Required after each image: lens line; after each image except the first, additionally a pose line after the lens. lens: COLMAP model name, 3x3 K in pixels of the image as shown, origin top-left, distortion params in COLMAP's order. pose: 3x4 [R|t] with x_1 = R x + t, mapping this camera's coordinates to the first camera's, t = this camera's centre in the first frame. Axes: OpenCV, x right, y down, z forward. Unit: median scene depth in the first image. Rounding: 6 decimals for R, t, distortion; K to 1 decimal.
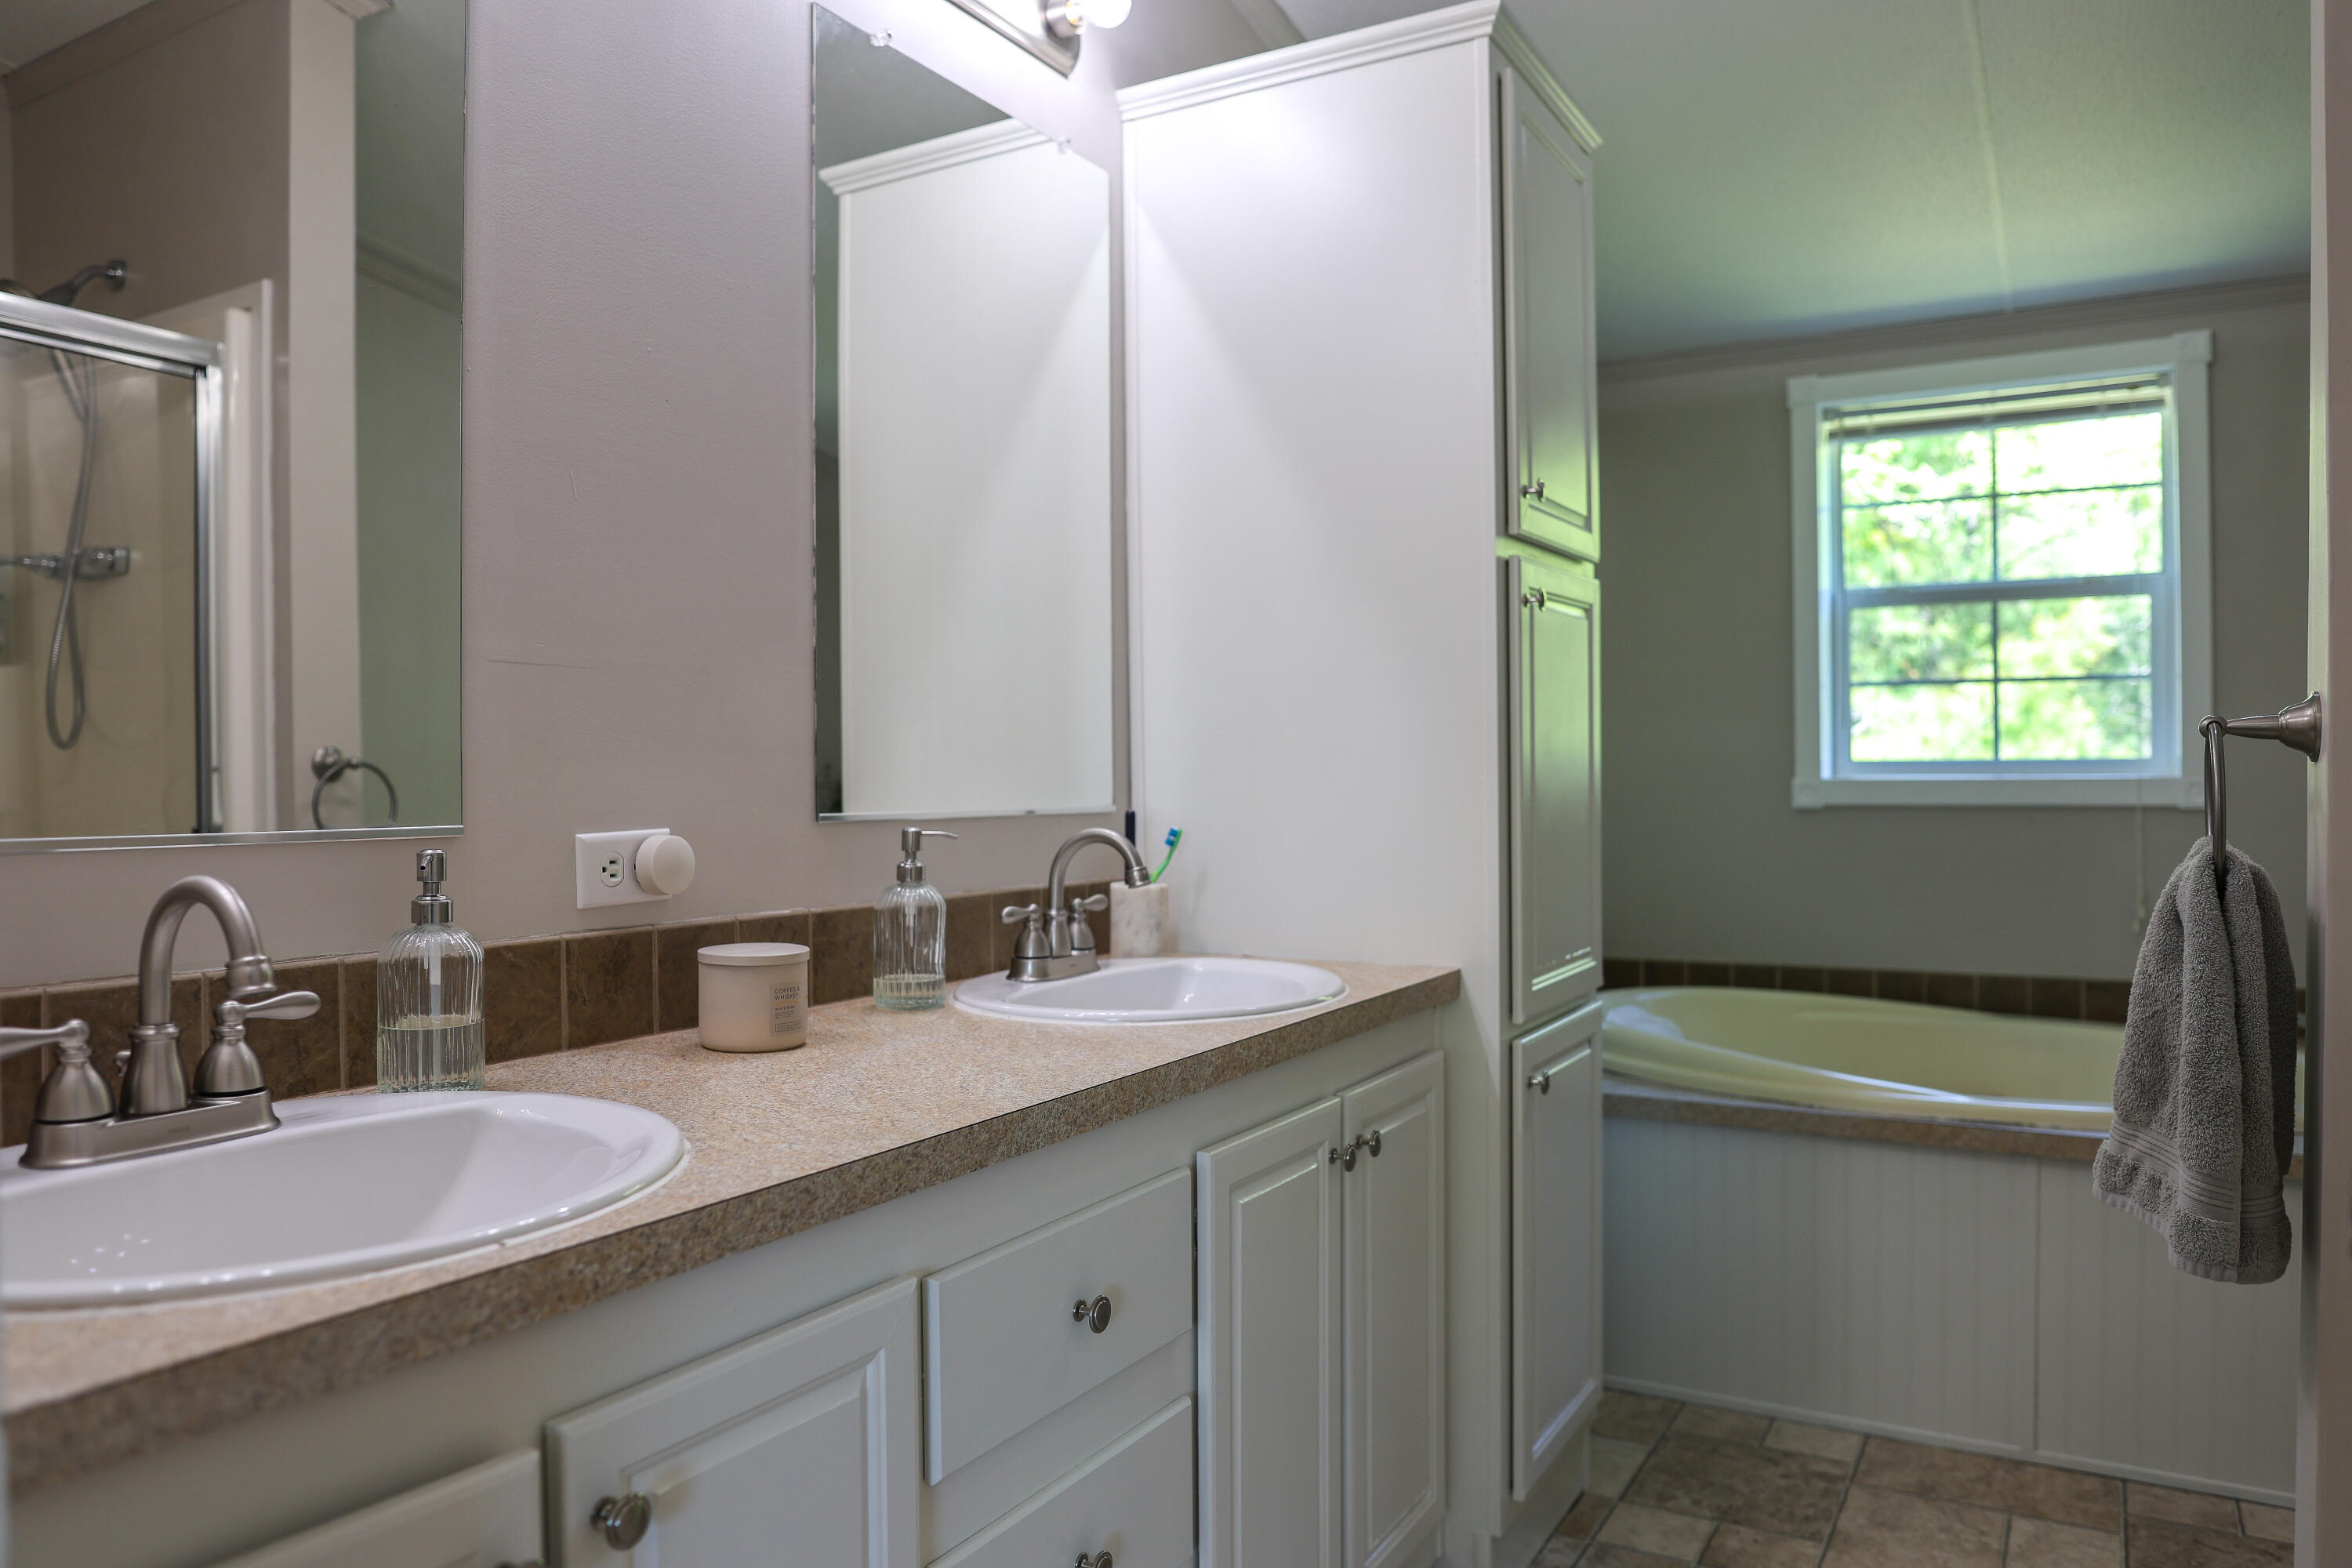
lens RADIAL K [[1617.7, 0, 1186.0], [0, 1617.7, 783.0], [0, 0, 1]] dist [-0.064666, 0.028984]
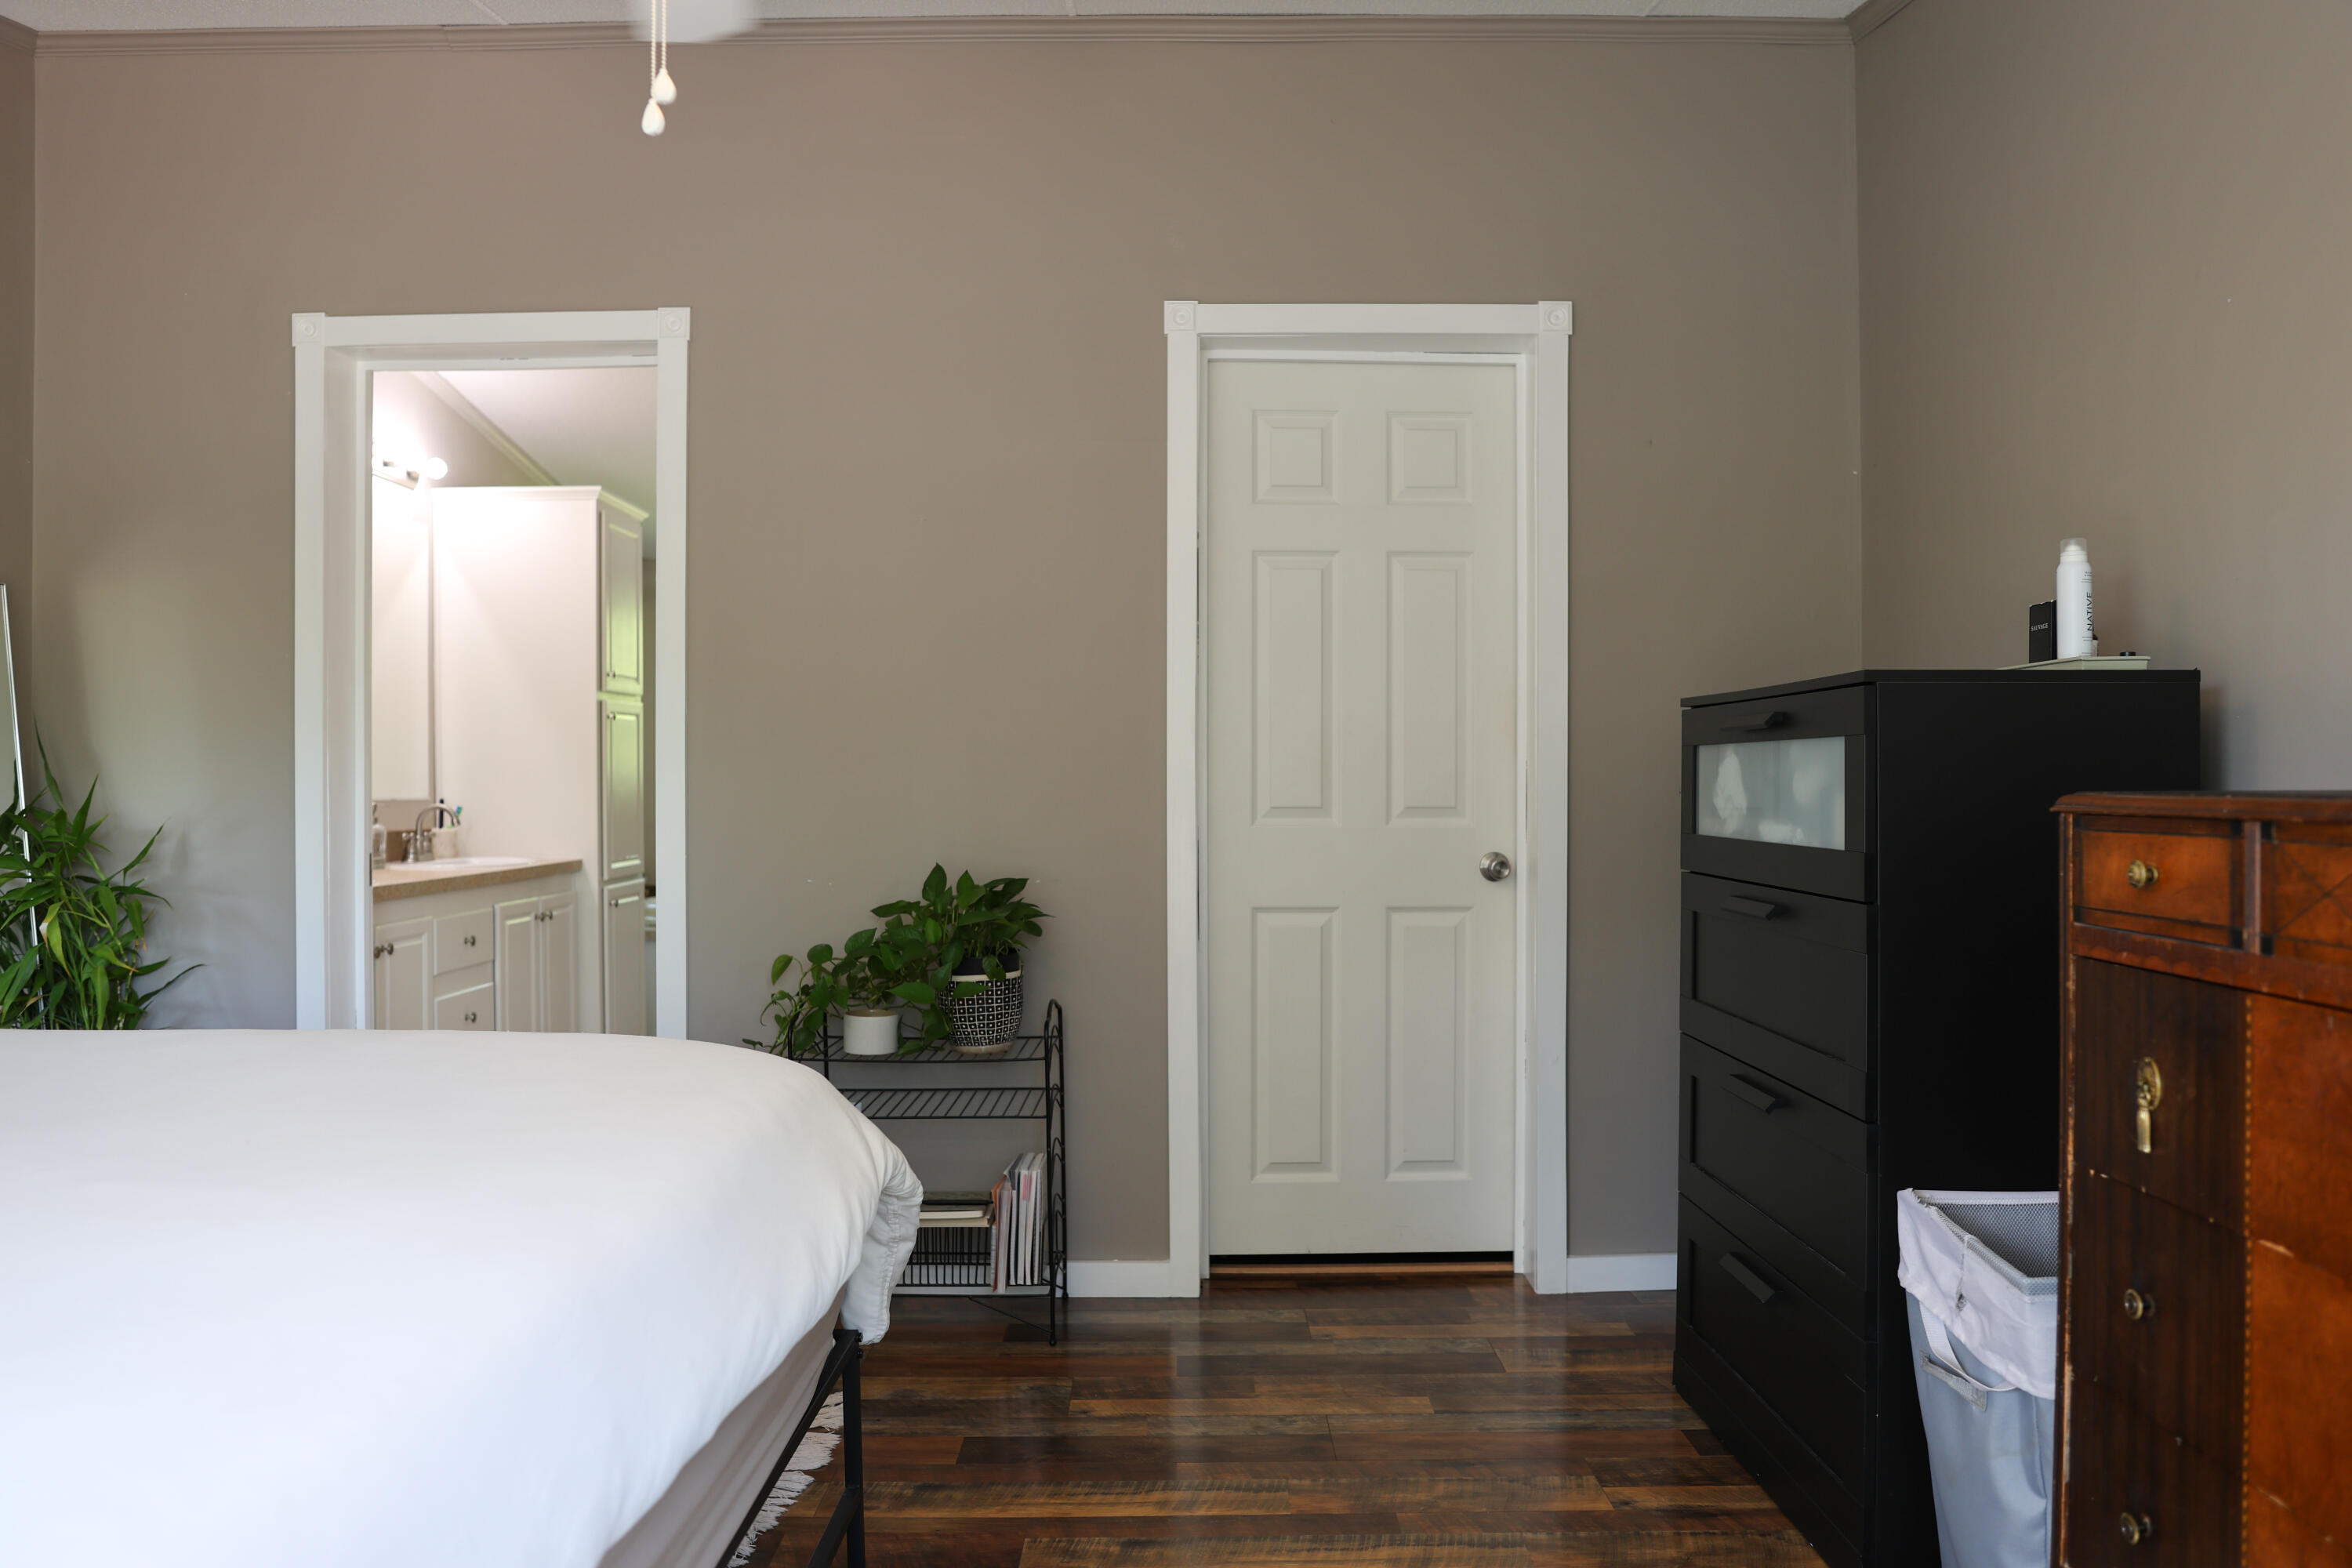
lens RADIAL K [[1617.7, 0, 1186.0], [0, 1617.7, 783.0], [0, 0, 1]] dist [-0.064666, 0.028984]
pose [[0.864125, 0.002610, 0.503270, -0.359492], [0.001097, 0.999974, -0.007070, 0.015838], [-0.503275, 0.006661, 0.864100, -2.139415]]
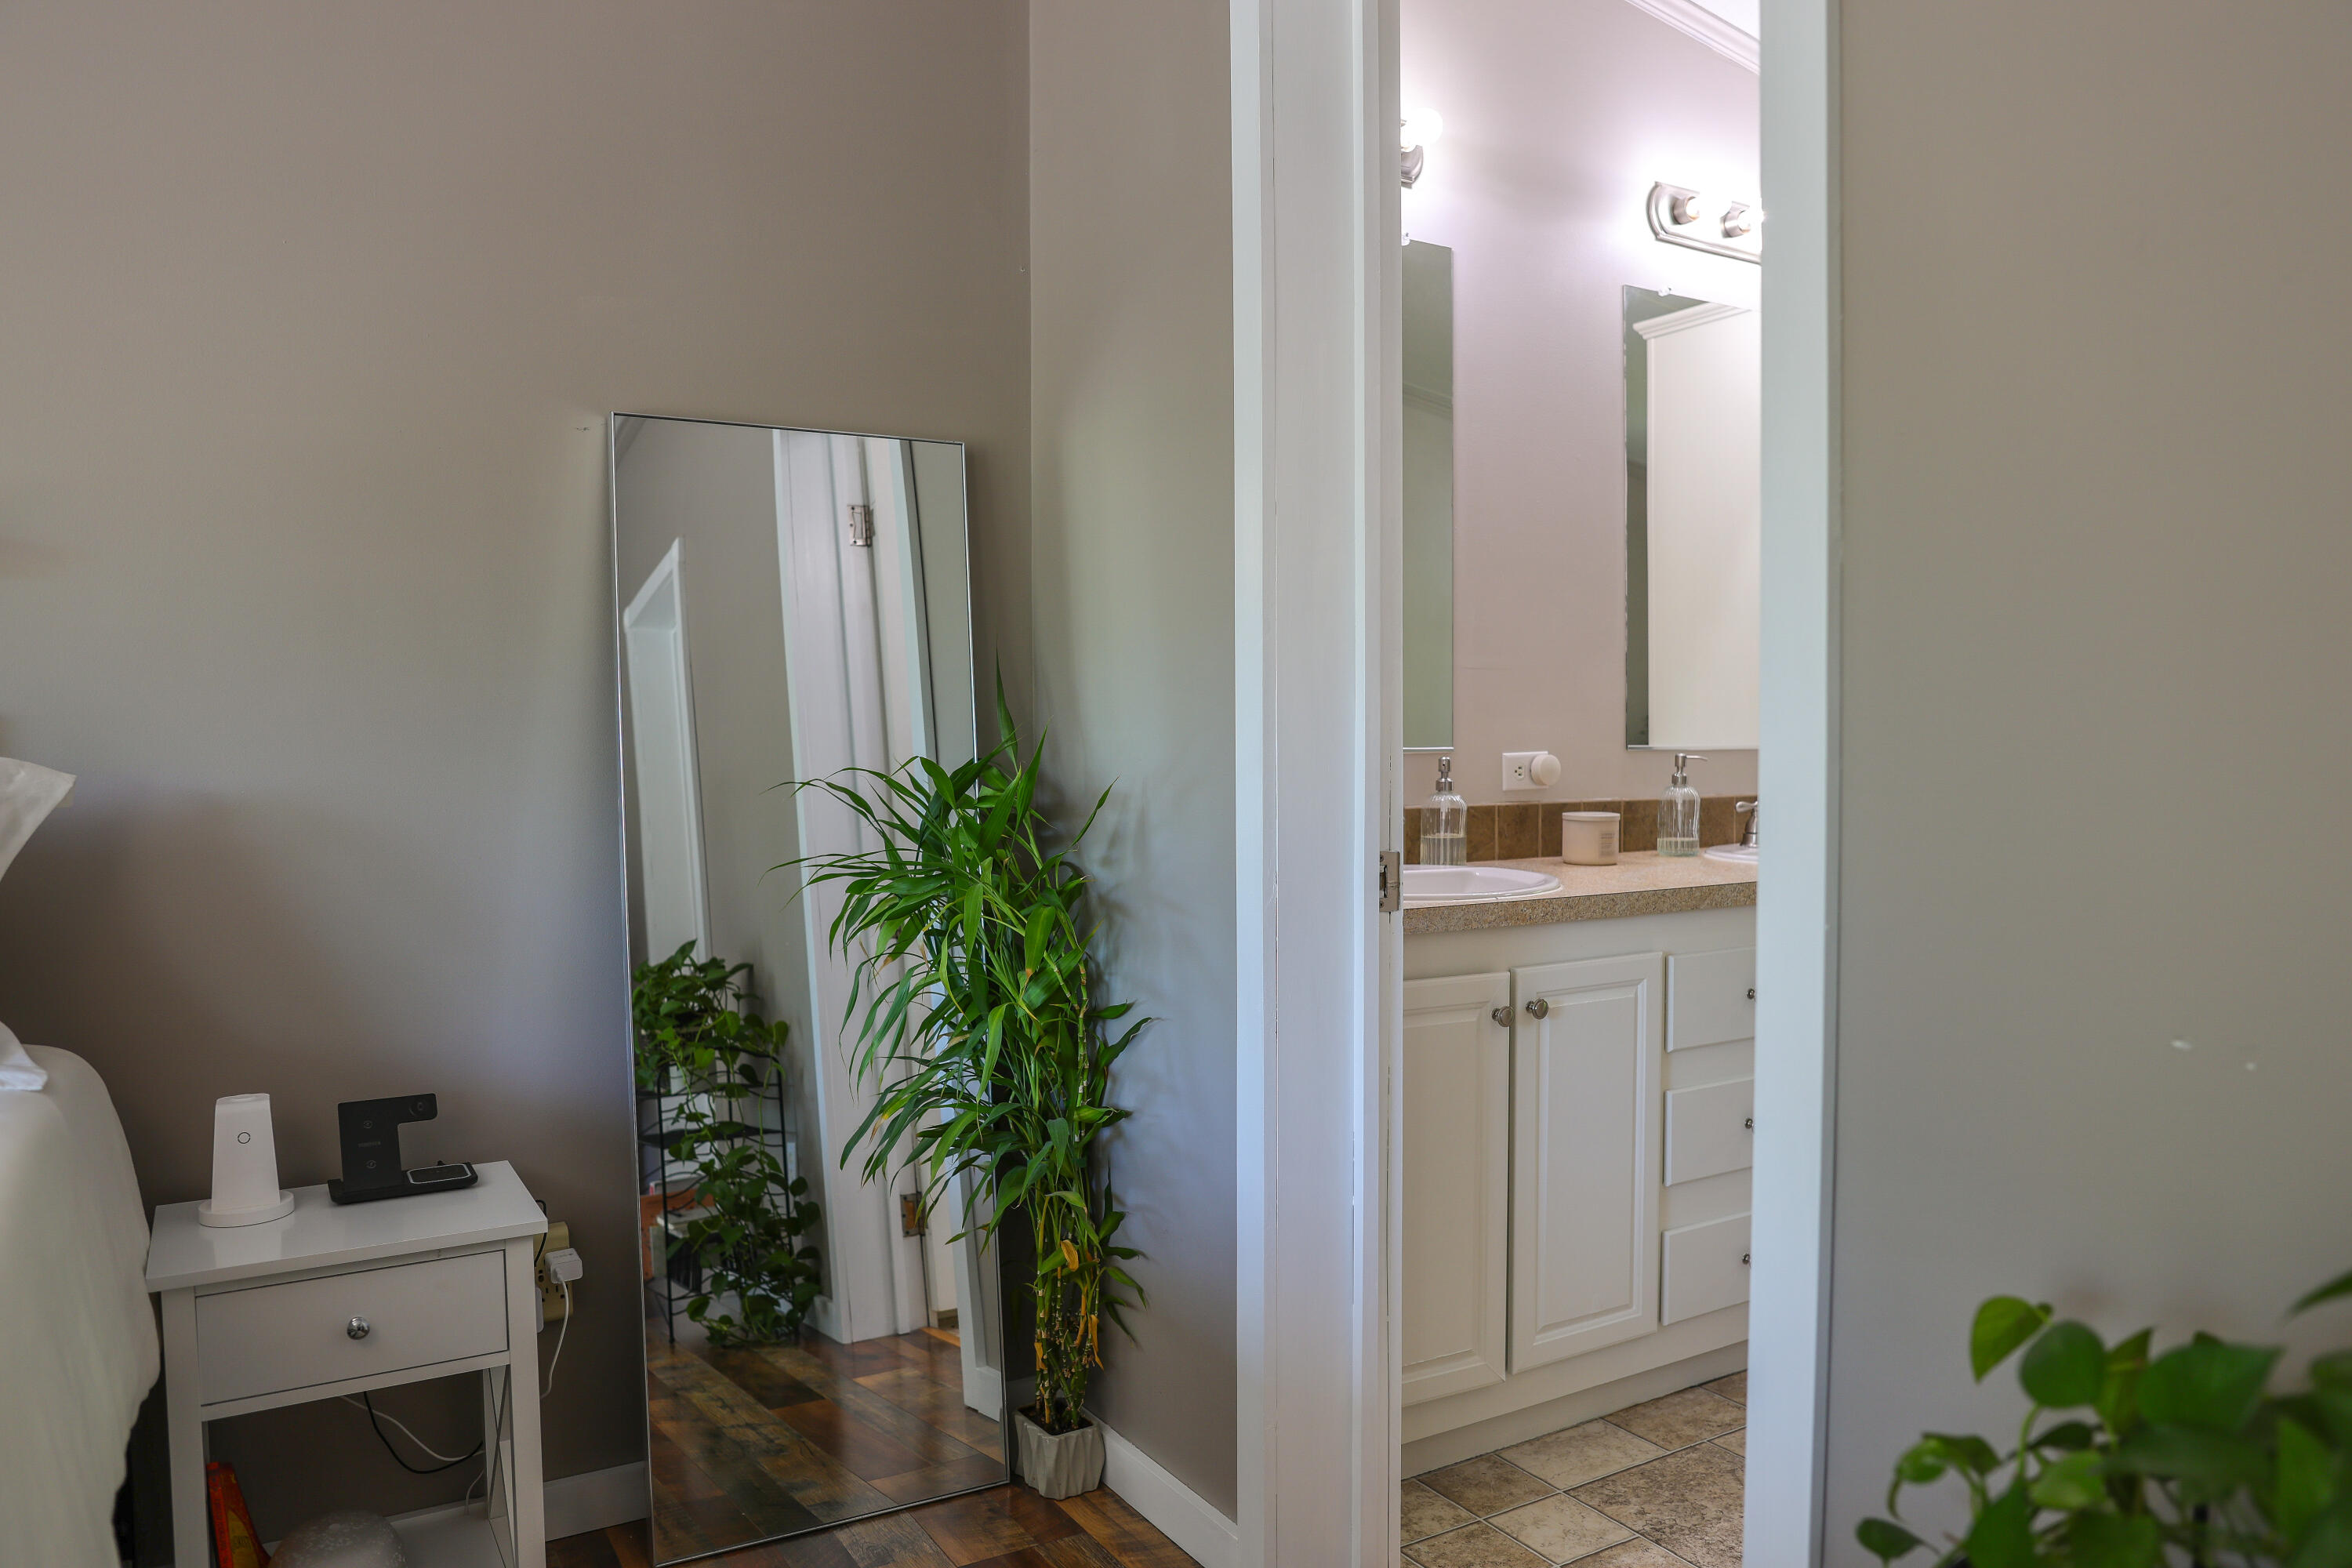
lens RADIAL K [[1617.7, 0, 1186.0], [0, 1617.7, 783.0], [0, 0, 1]] dist [-0.064666, 0.028984]
pose [[0.874698, 0.016775, -0.484378, 0.220691], [-0.002161, 0.999526, 0.030714, 0.007203], [0.484663, -0.025819, 0.874320, -0.842304]]
